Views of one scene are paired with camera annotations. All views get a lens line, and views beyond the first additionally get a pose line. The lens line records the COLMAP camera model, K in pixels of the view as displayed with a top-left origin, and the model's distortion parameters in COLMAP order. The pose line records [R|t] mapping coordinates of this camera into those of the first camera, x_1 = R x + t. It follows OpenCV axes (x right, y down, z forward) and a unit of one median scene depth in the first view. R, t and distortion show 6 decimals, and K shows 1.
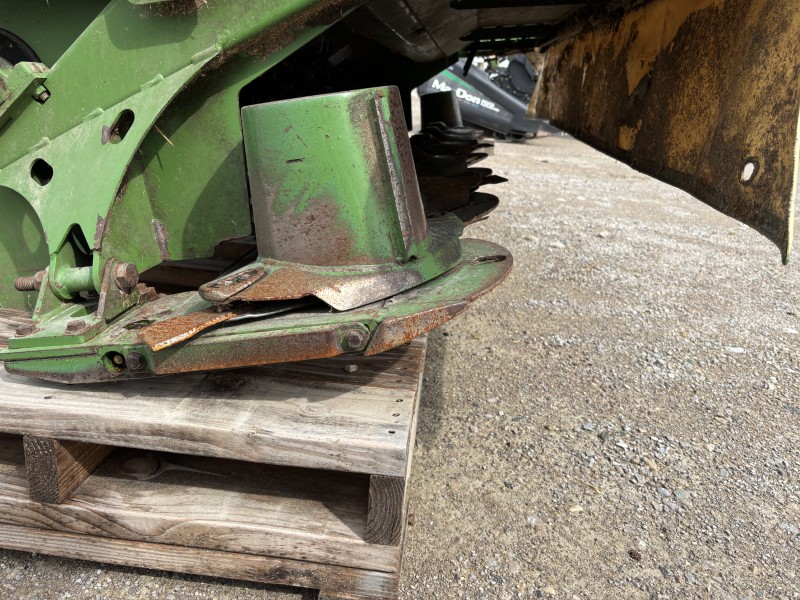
lens RADIAL K [[605.9, 0, 403.4], [0, 605.9, 299.5], [0, 0, 1]] dist [0.045320, -0.053577]
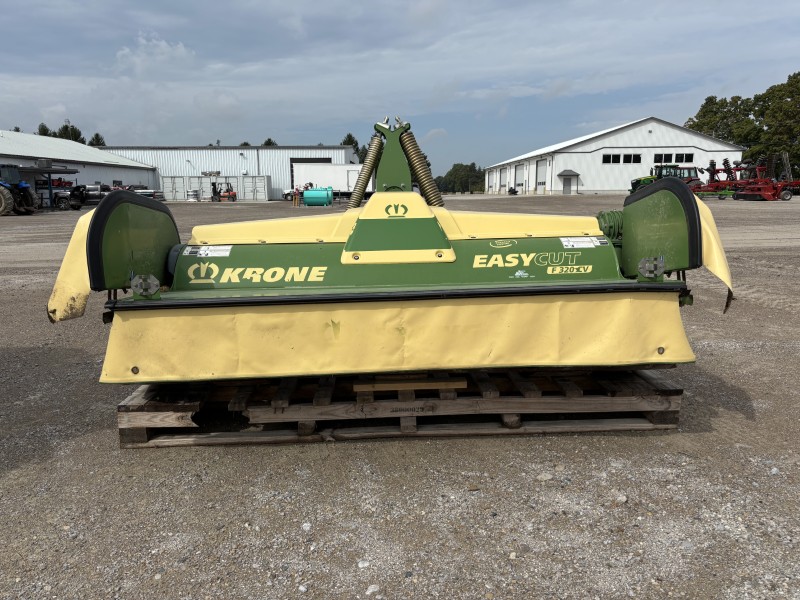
lens RADIAL K [[605.9, 0, 403.4], [0, 605.9, 299.5], [0, 0, 1]] dist [0.045320, -0.053577]
pose [[0.134603, 0.097236, -0.986117, 4.567138], [-0.299325, 0.952674, 0.053081, -1.364009], [0.944609, 0.288025, 0.157337, 1.937126]]
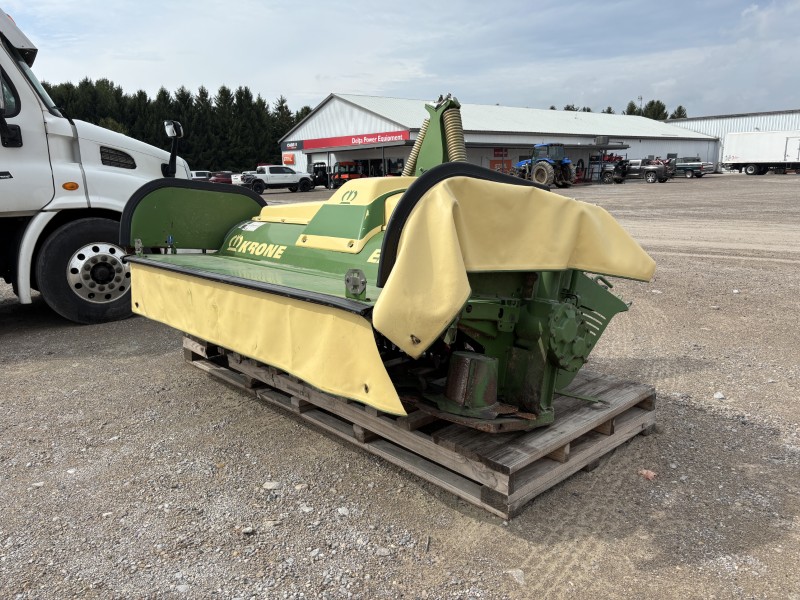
lens RADIAL K [[609.6, 0, 400.0], [0, 609.6, 300.0], [0, 0, 1]] dist [0.011445, -0.002121]
pose [[-0.681244, 0.089136, -0.726610, 2.999207], [-0.262935, 0.896534, 0.356500, -2.877185], [0.683207, 0.433914, -0.587321, 5.953710]]
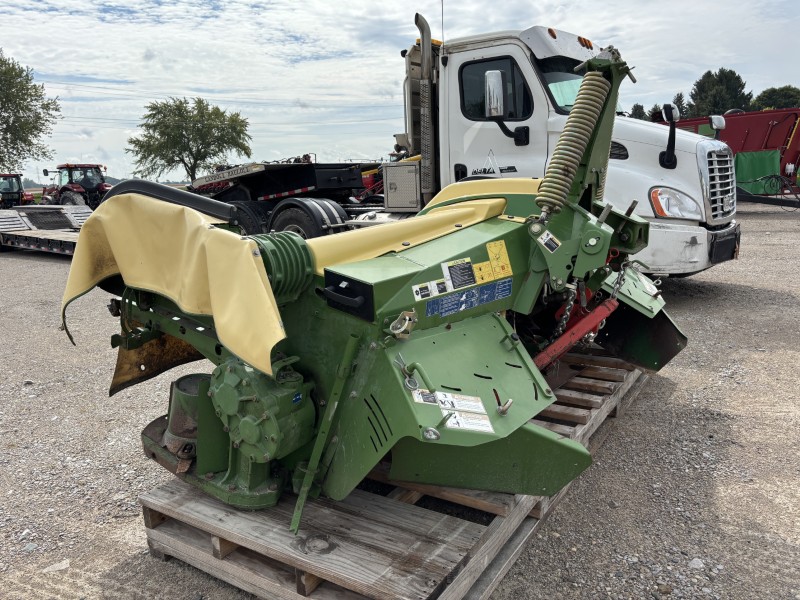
lens RADIAL K [[605.9, 0, 403.4], [0, 605.9, 299.5], [0, 0, 1]] dist [0.045320, -0.053577]
pose [[-0.880898, -0.130657, 0.454915, -2.072042], [0.126985, 0.860662, 0.493087, -3.306572], [-0.455953, 0.492127, -0.741564, 6.037602]]
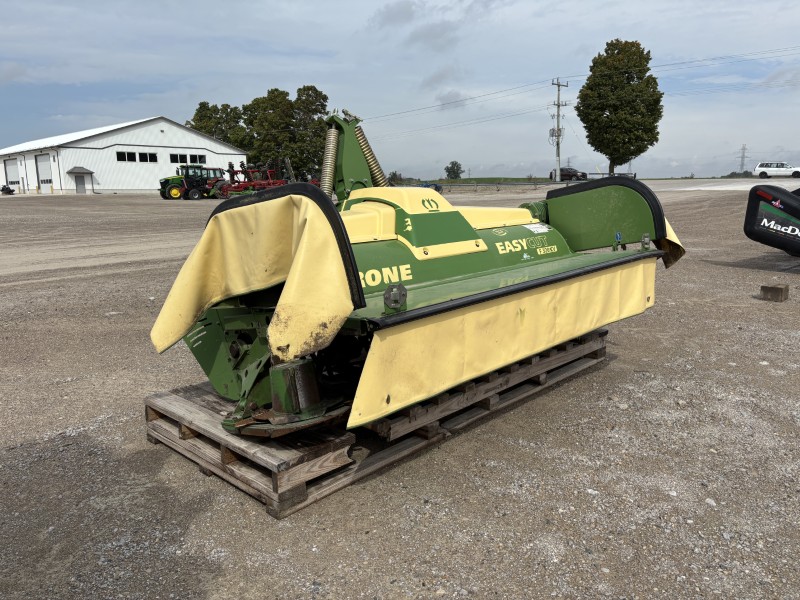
lens RADIAL K [[605.9, 0, 403.4], [0, 605.9, 299.5], [0, 0, 1]] dist [0.045320, -0.053577]
pose [[0.785651, 0.031169, -0.617884, 2.617943], [-0.132776, 0.983953, -0.119192, -0.372515], [0.604254, 0.175683, 0.777183, -1.464855]]
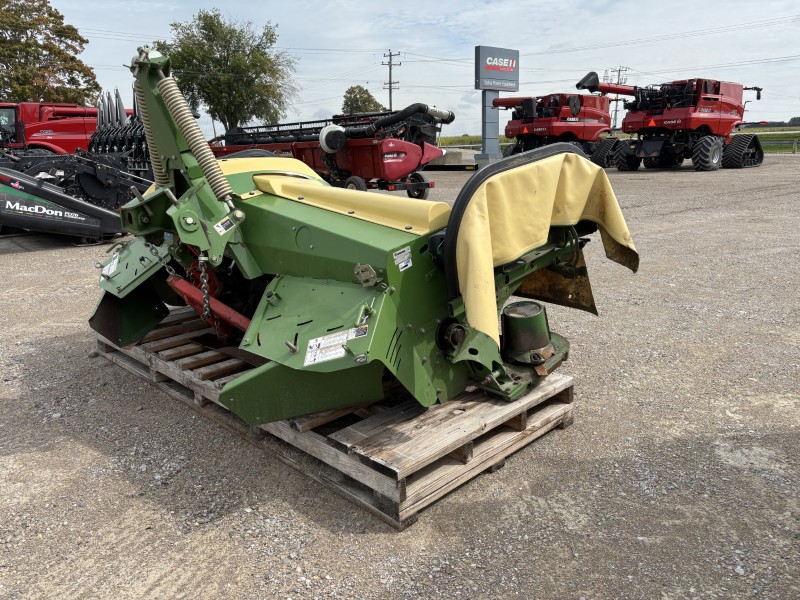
lens RADIAL K [[609.6, 0, 400.0], [0, 609.6, 300.0], [0, 0, 1]] dist [0.011445, -0.002121]
pose [[0.643013, -0.279711, 0.712948, -3.562764], [0.324968, 0.942608, 0.076722, -0.973629], [-0.693491, 0.182352, 0.697007, -1.257269]]
